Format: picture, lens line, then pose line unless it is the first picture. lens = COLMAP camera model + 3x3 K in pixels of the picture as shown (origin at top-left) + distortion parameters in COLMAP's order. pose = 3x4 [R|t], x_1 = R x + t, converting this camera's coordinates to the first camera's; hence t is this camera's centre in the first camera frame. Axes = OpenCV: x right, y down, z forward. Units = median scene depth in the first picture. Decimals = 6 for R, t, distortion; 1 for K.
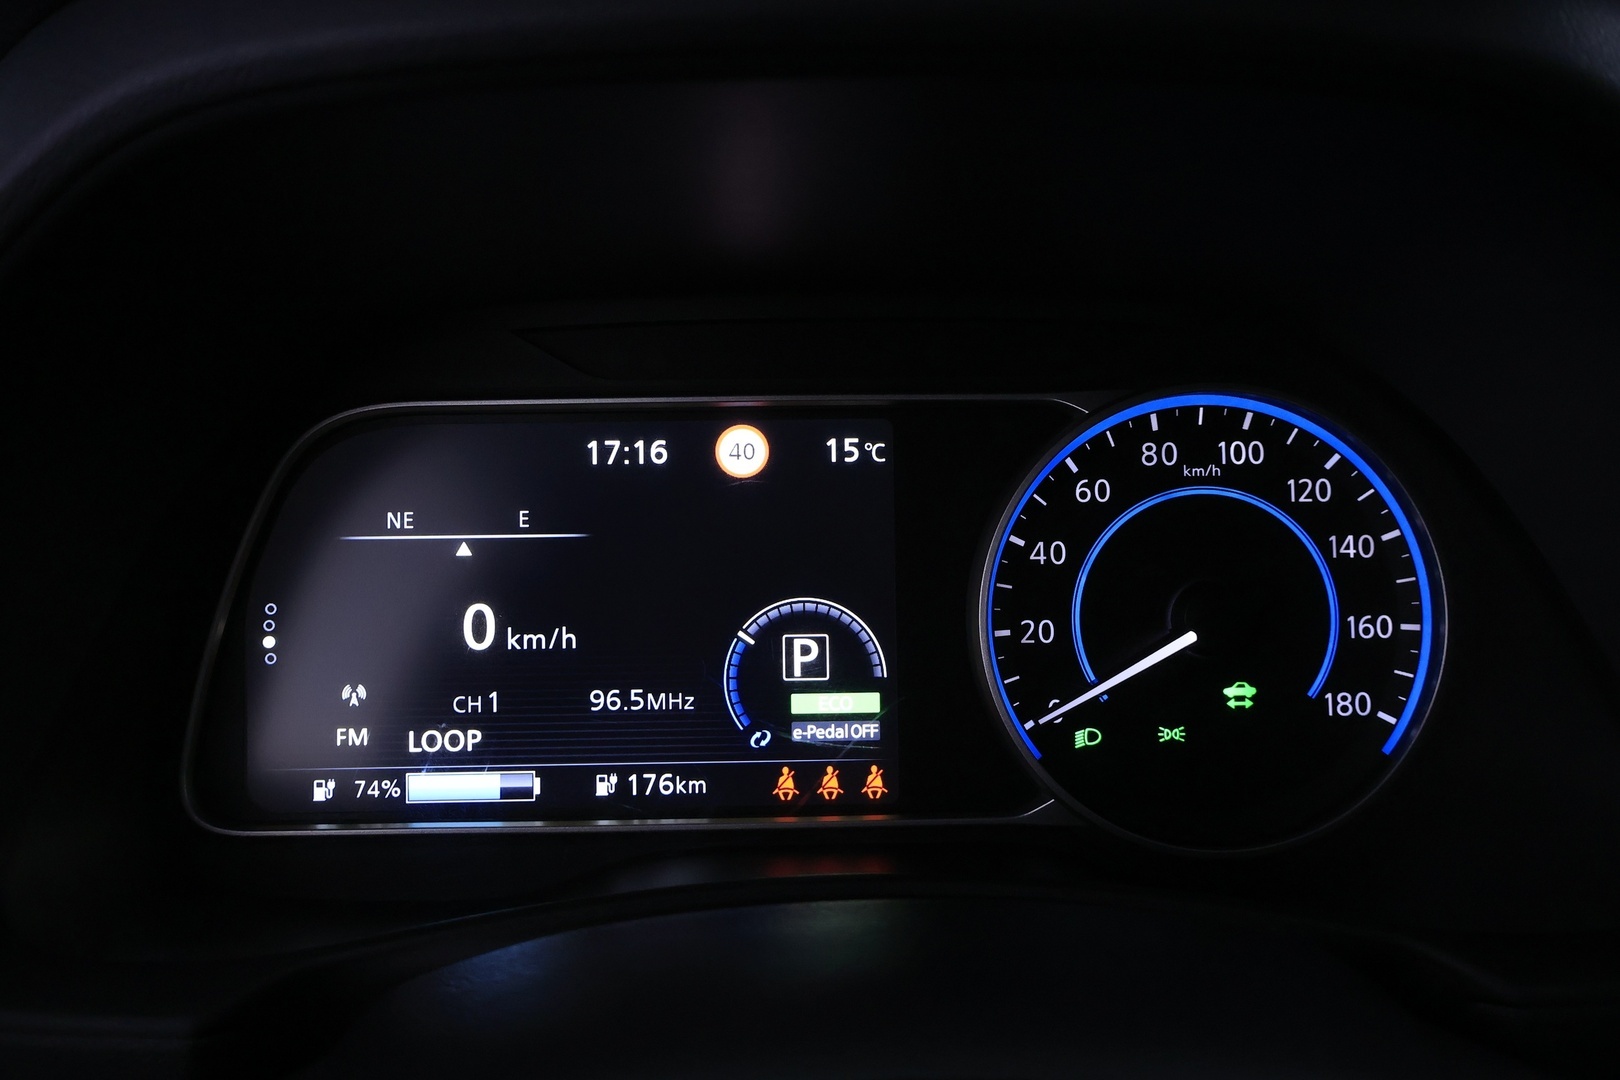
lens RADIAL K [[1333.1, 0, 810.0], [0, 1333.1, 540.0], [0, 0, 1]] dist [0.008705, -0.004656]
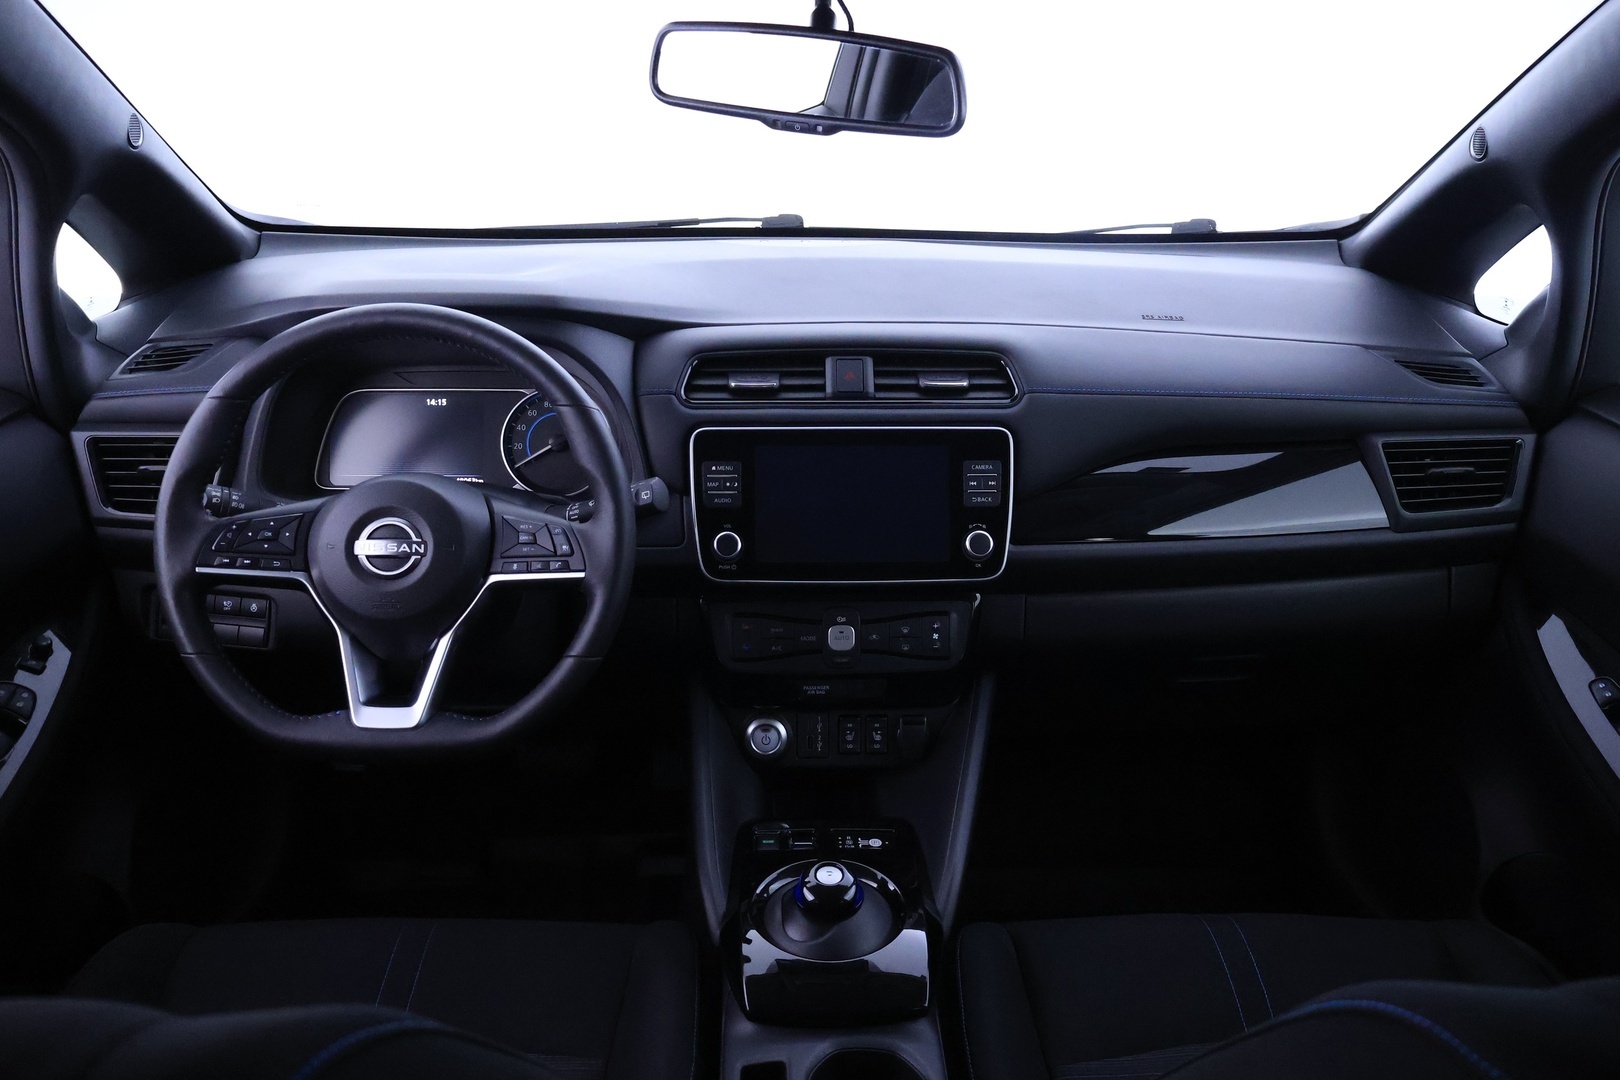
lens RADIAL K [[1333.1, 0, 810.0], [0, 1333.1, 540.0], [0, 0, 1]] dist [0.008705, -0.004656]
pose [[0.999715, 0.012381, 0.020392, 1.010935], [-0.012811, 0.999695, 0.021094, 0.264909], [-0.020125, -0.021349, 0.999570, -3.248921]]
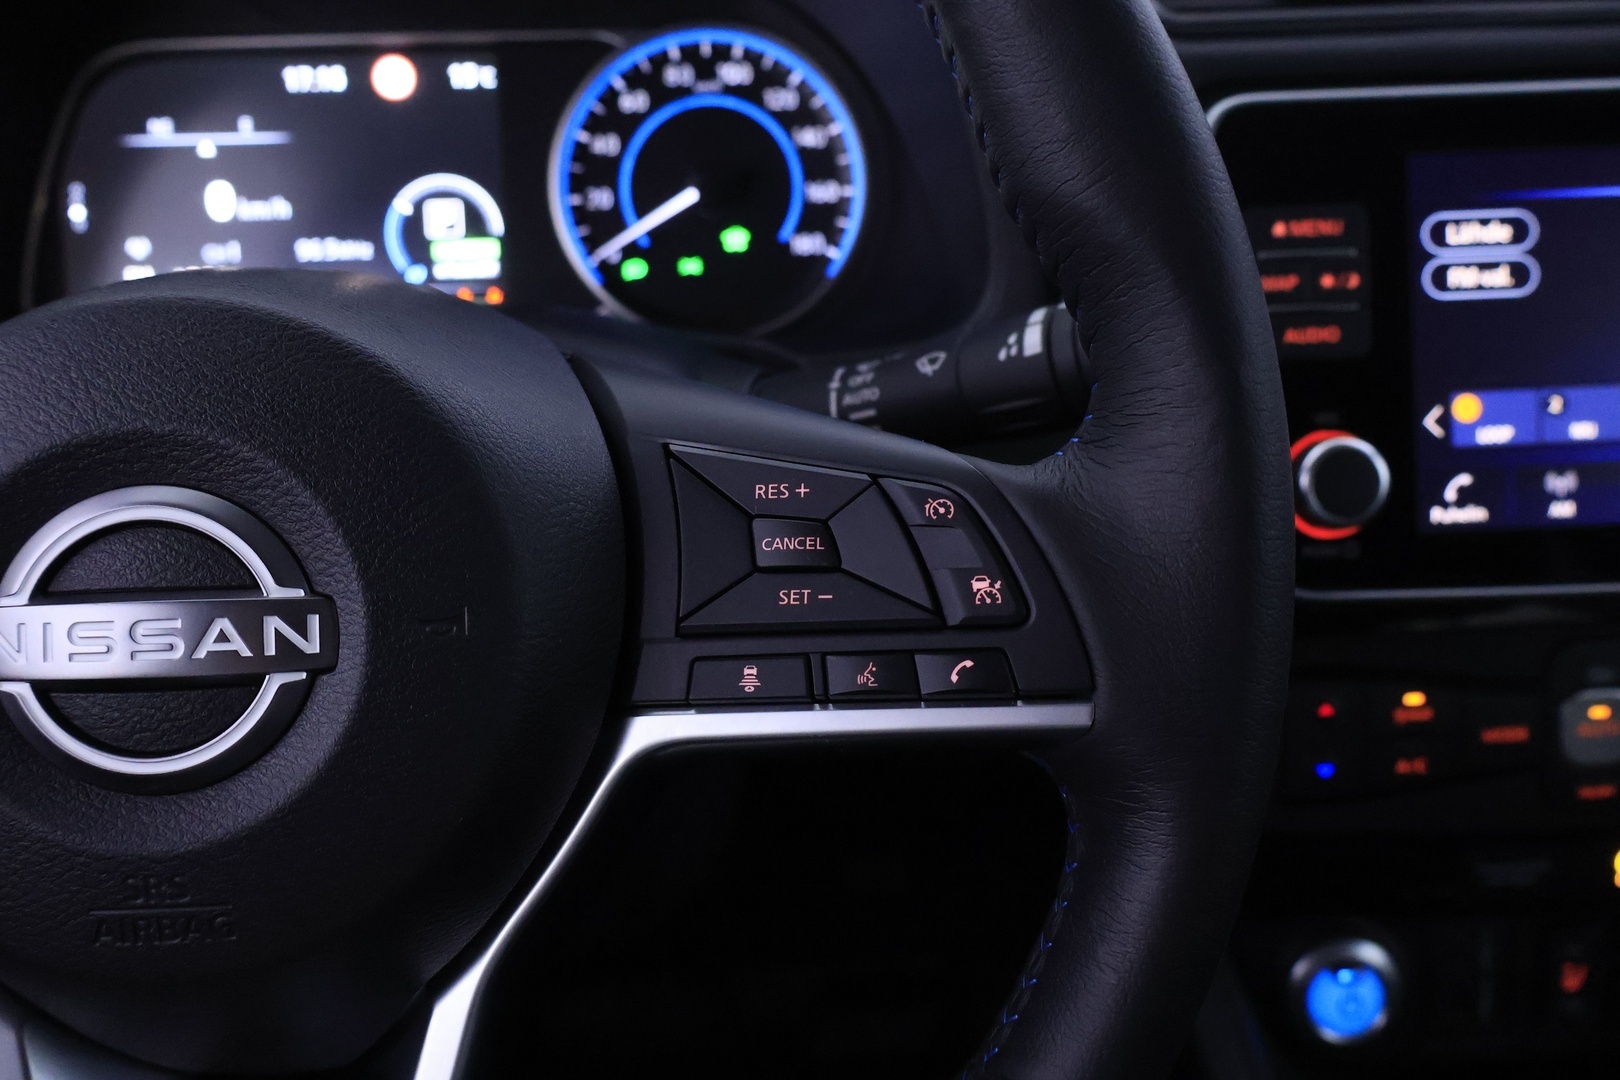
lens RADIAL K [[1333.1, 0, 810.0], [0, 1333.1, 540.0], [0, 0, 1]] dist [0.008705, -0.004656]
pose [[0.998560, -0.029654, 0.044705, 0.327448], [0.022515, 0.988048, 0.152492, 0.223708], [-0.048693, -0.151266, 0.987293, -0.549423]]
